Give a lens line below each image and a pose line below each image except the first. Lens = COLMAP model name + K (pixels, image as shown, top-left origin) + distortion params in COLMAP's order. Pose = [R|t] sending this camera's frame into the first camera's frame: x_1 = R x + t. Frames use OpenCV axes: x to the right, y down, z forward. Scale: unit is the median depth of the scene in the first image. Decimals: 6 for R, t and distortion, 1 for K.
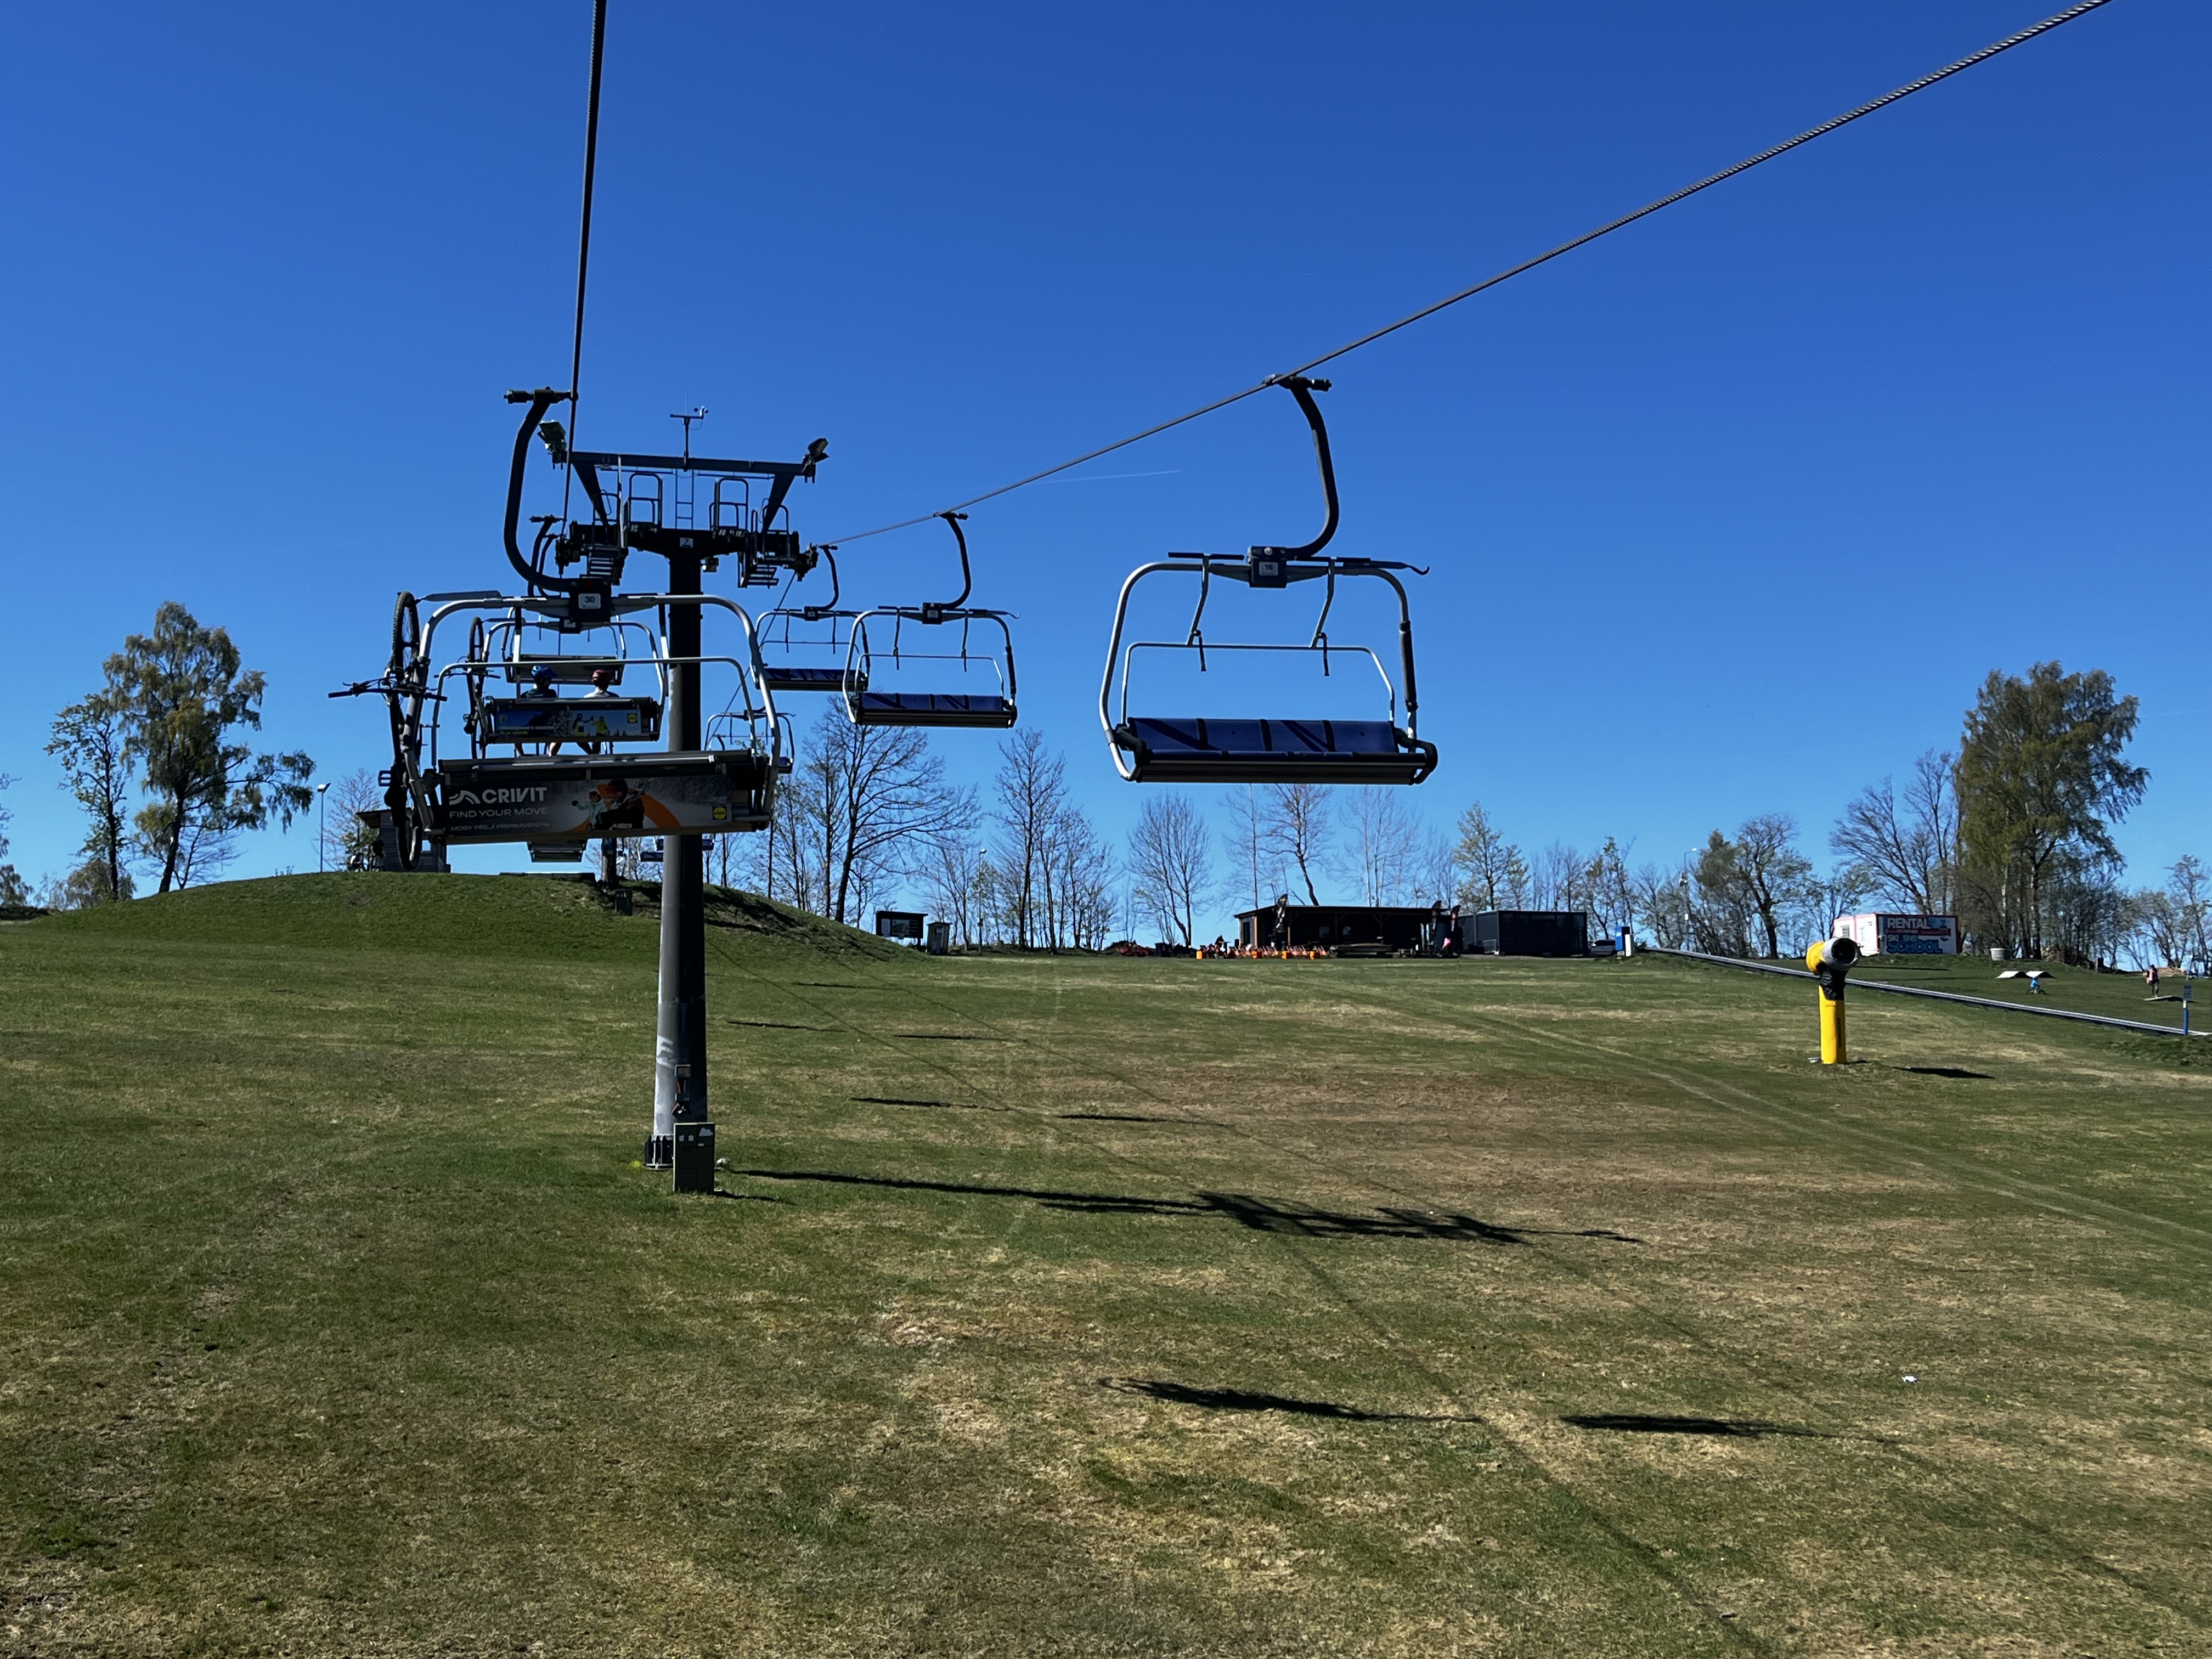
lens RADIAL K [[2383.8, 0, 1105.4], [0, 2383.8, 828.9], [0, 0, 1]] dist [0.010703, 0.000000]
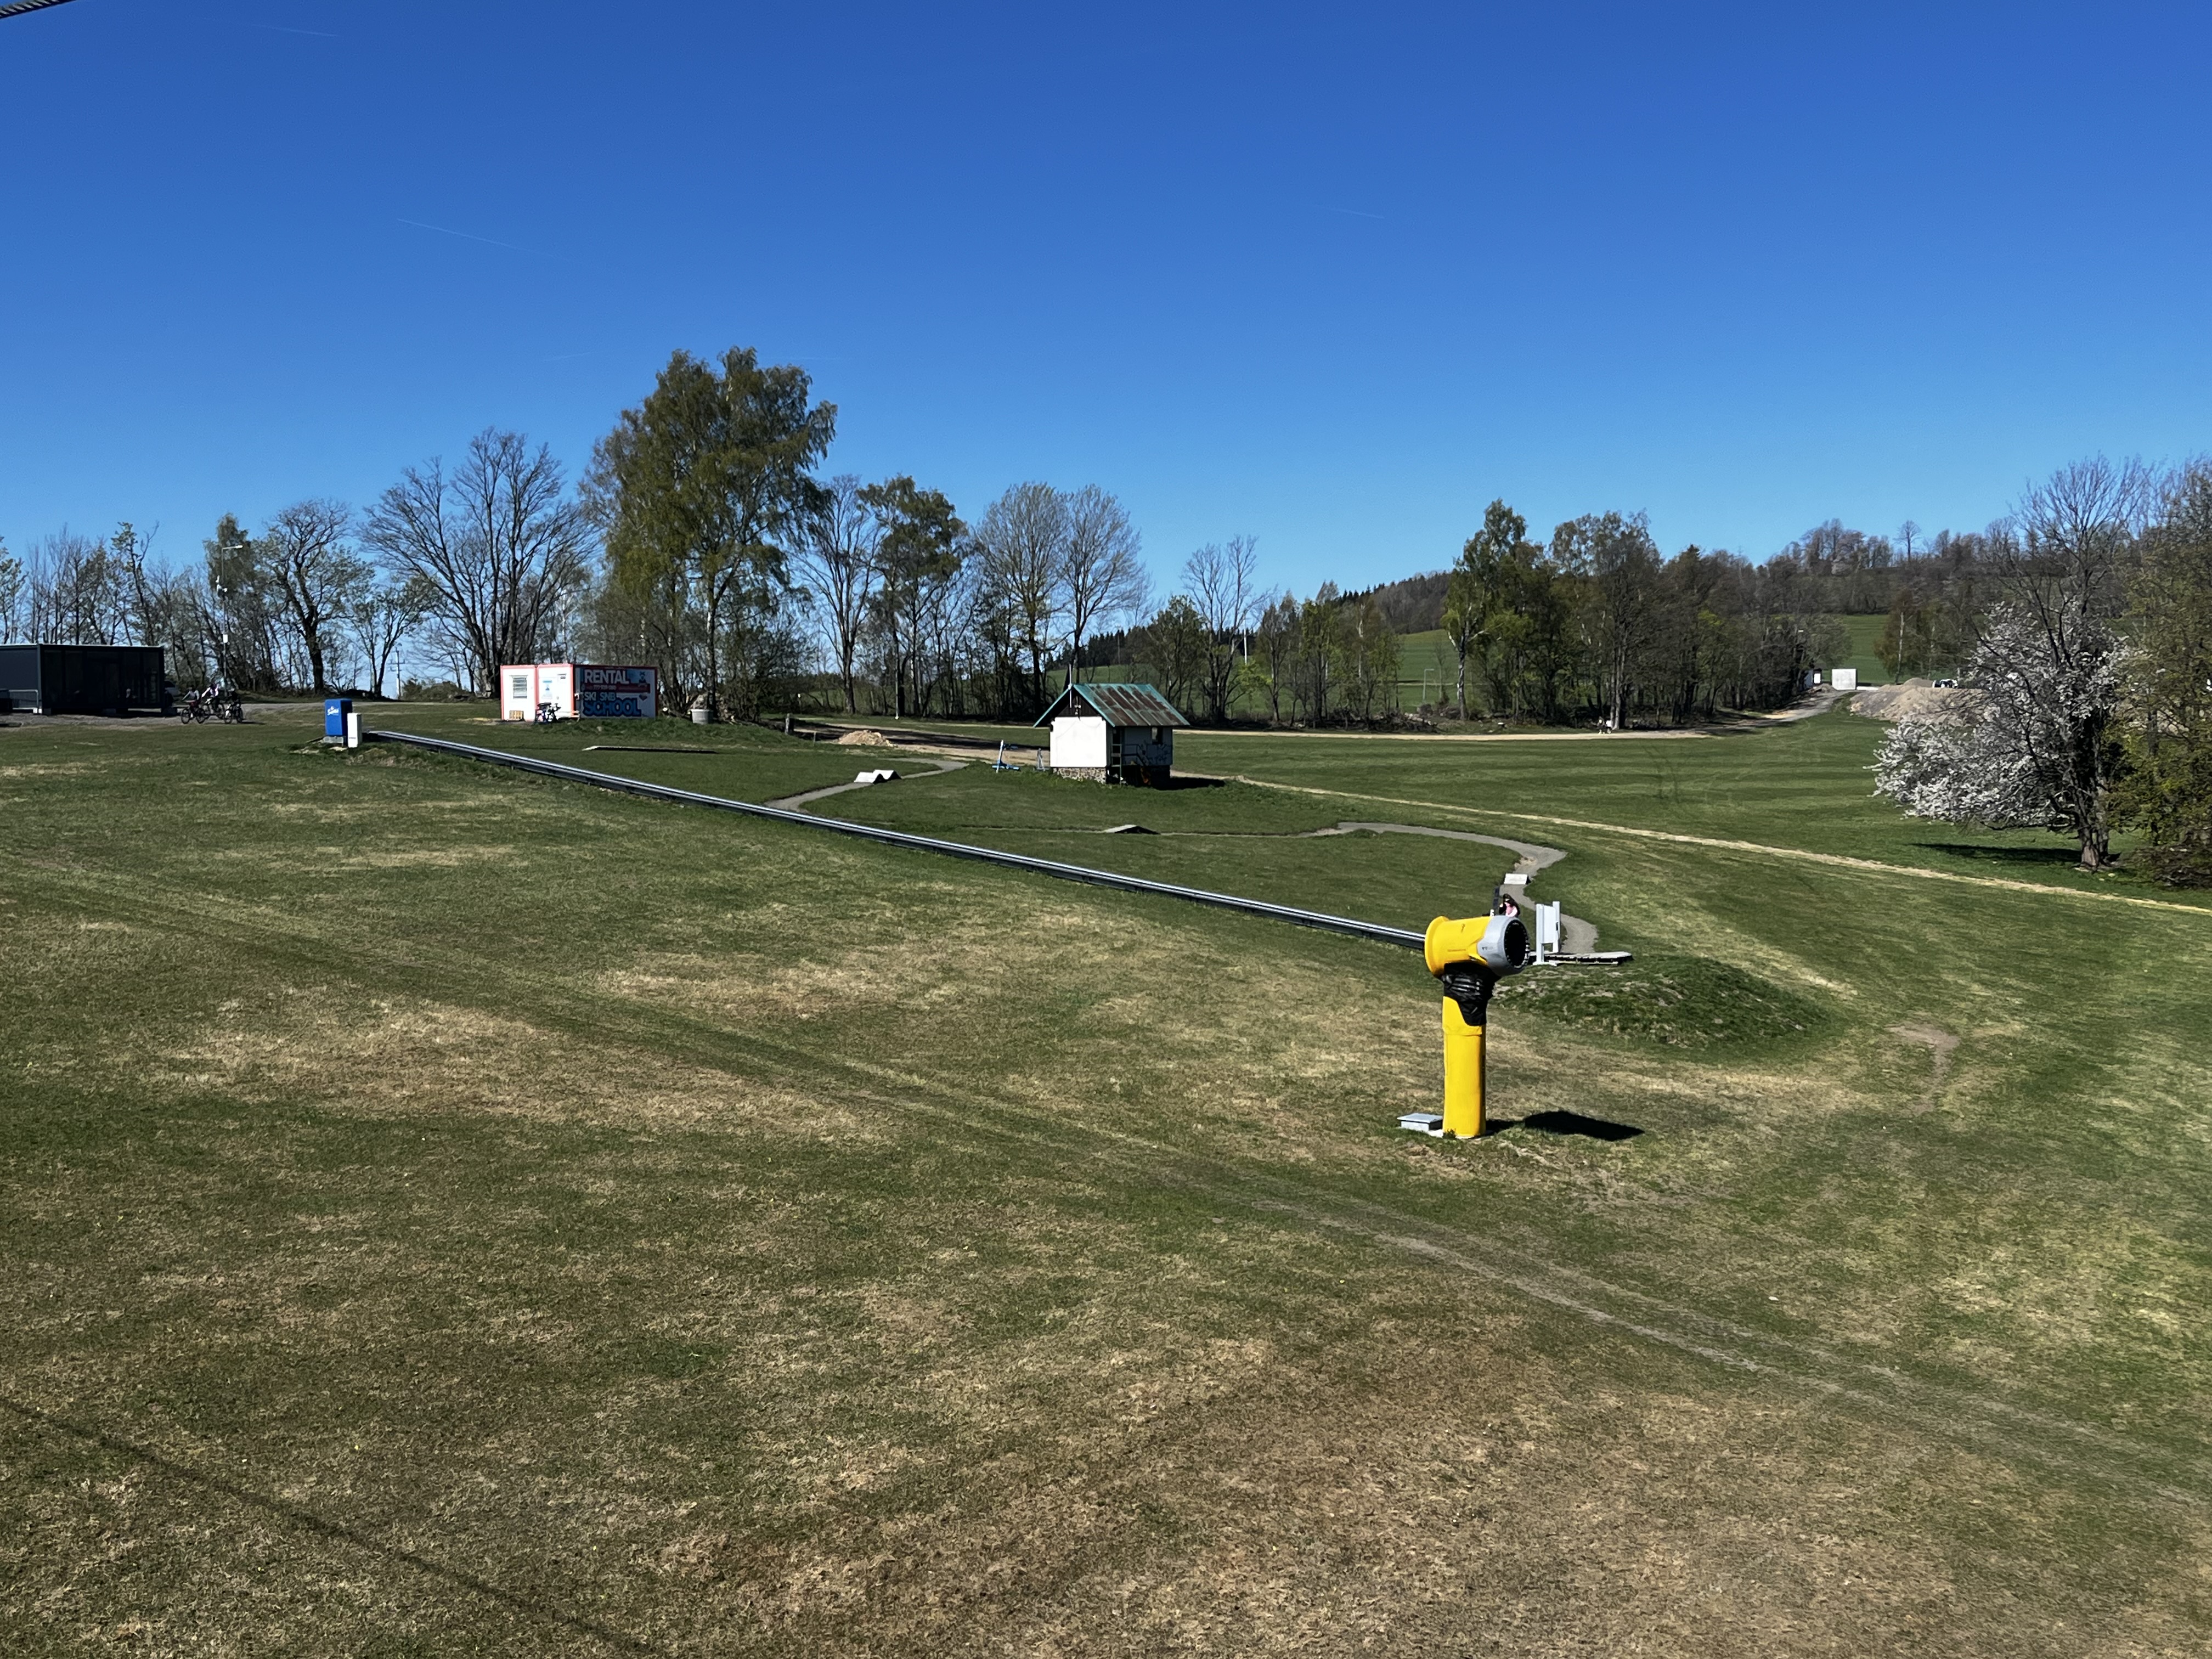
lens RADIAL K [[2305.3, 0, 1106.2], [0, 2305.3, 831.0], [0, 0, 1]] dist [-0.004522, 0.000000]
pose [[0.703442, -0.036588, 0.709811, -0.076215], [-0.079844, 0.988285, 0.130070, -0.020053], [-0.706254, -0.148171, 0.692279, 0.351368]]
